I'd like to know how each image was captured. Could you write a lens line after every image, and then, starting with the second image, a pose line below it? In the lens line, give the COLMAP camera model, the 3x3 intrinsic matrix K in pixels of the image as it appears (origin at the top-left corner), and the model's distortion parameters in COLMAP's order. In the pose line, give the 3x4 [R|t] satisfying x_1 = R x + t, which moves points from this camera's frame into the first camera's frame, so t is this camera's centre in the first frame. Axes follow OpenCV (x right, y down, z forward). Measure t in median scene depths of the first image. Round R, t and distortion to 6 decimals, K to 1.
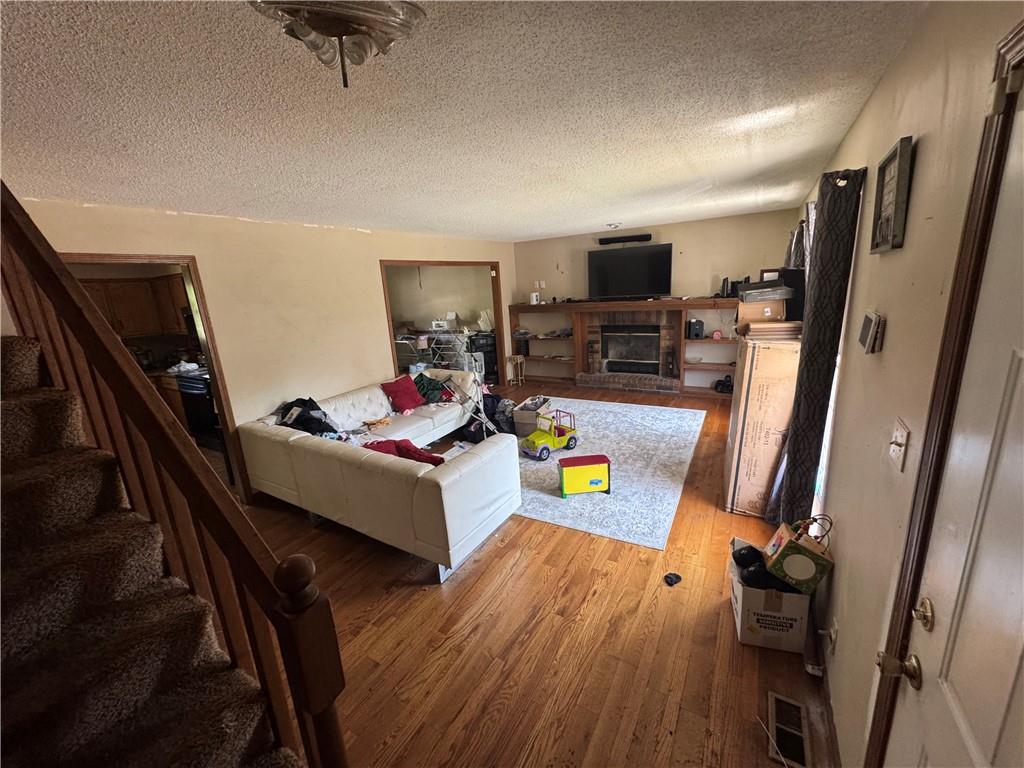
lens RADIAL K [[409.9, 0, 508.2], [0, 409.9, 383.9], [0, 0, 1]] dist [-0.001163, 0.000582]
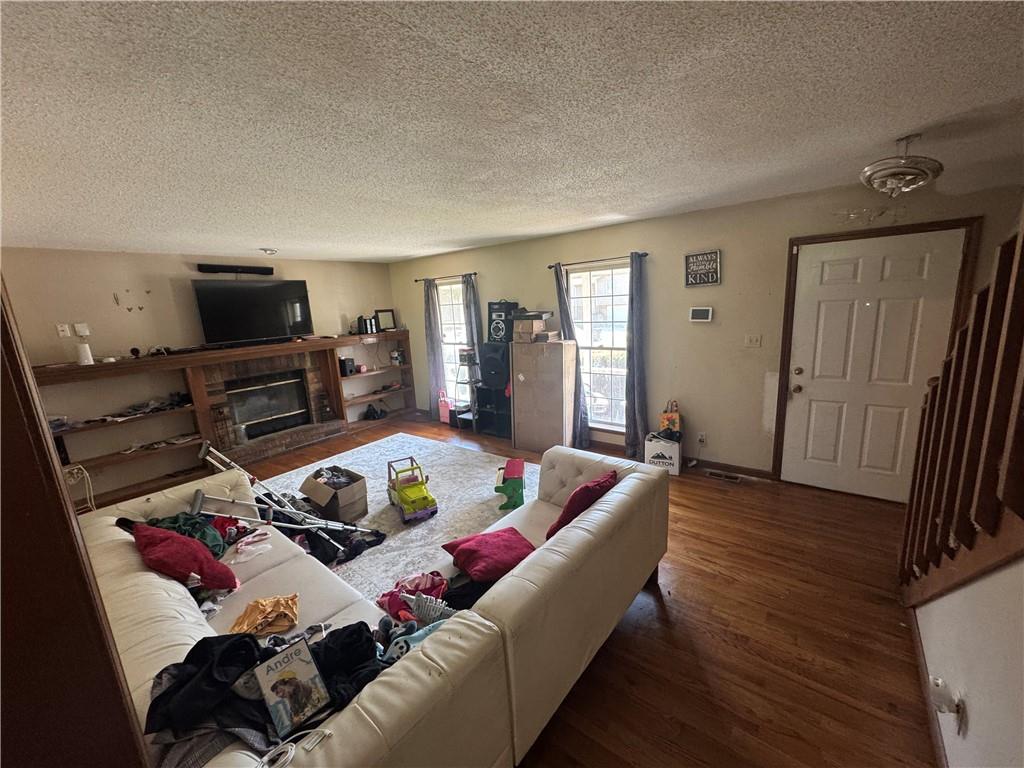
lens RADIAL K [[409.9, 0, 512.5], [0, 409.9, 385.1], [0, 0, 1]] dist [-0.001163, 0.000582]
pose [[0.124798, -0.143526, 0.981746, -0.444209], [0.283419, 0.953410, 0.103355, -0.069334], [-0.950841, 0.265347, 0.159661, 0.415916]]
